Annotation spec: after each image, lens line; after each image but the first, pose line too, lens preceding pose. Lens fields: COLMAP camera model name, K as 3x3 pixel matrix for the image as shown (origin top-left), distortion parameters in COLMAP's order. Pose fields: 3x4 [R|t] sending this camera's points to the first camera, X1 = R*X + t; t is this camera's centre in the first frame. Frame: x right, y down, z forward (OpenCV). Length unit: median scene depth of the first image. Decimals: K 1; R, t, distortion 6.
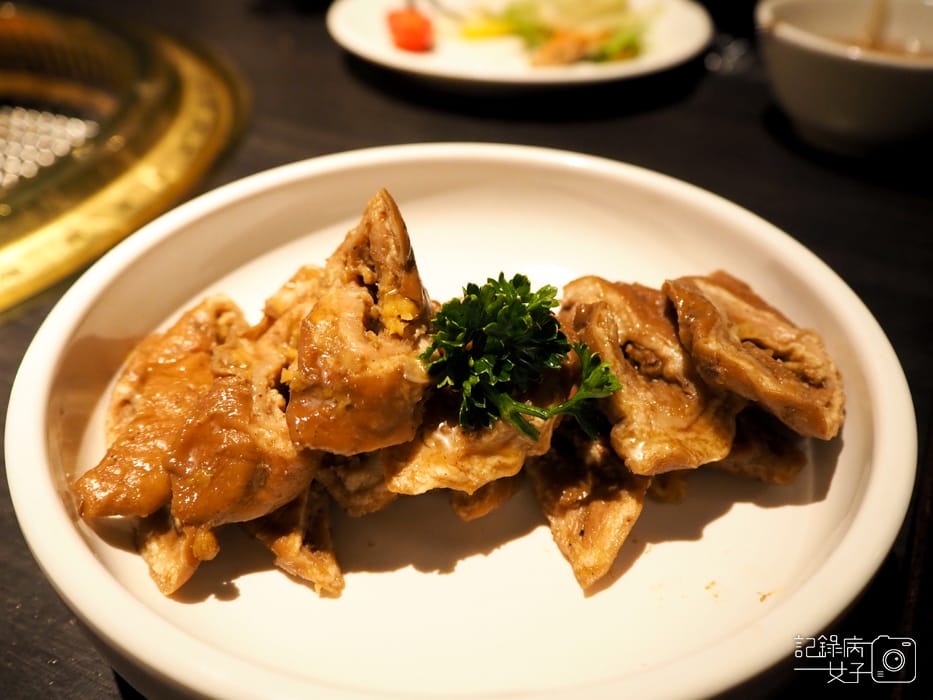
lens RADIAL K [[795.5, 0, 466.5], [0, 795.5, 350.0], [0, 0, 1]] dist [-0.033787, 0.016666]
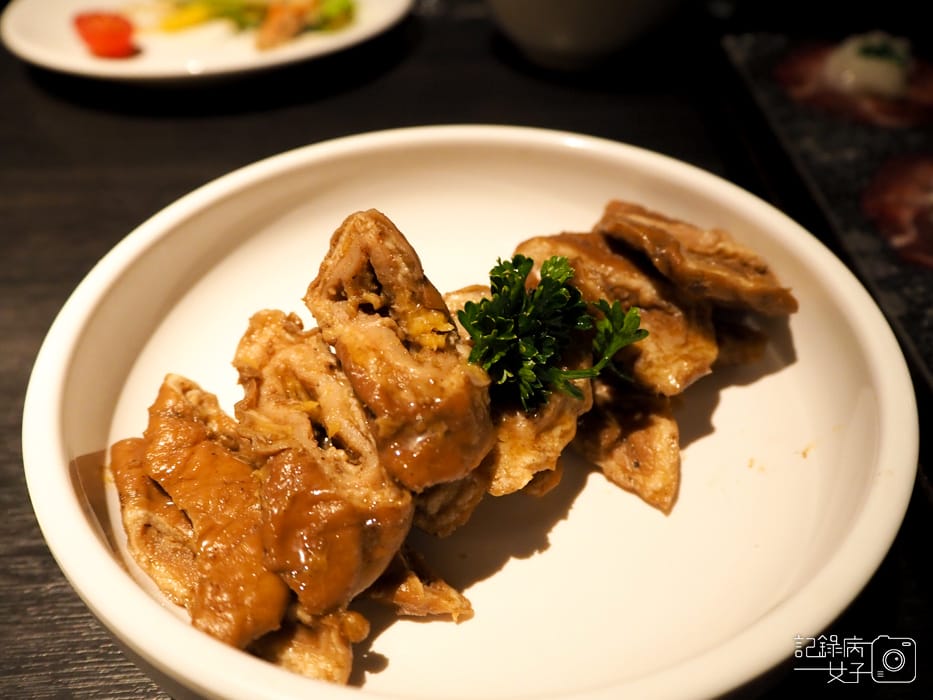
lens RADIAL K [[795.5, 0, 466.5], [0, 795.5, 350.0], [0, 0, 1]] dist [-0.033787, 0.016666]
pose [[0.875427, -0.328576, 0.354493, -0.402457], [0.308231, 0.944432, 0.114202, -0.117824], [-0.372319, 0.009290, 0.928059, 0.070943]]
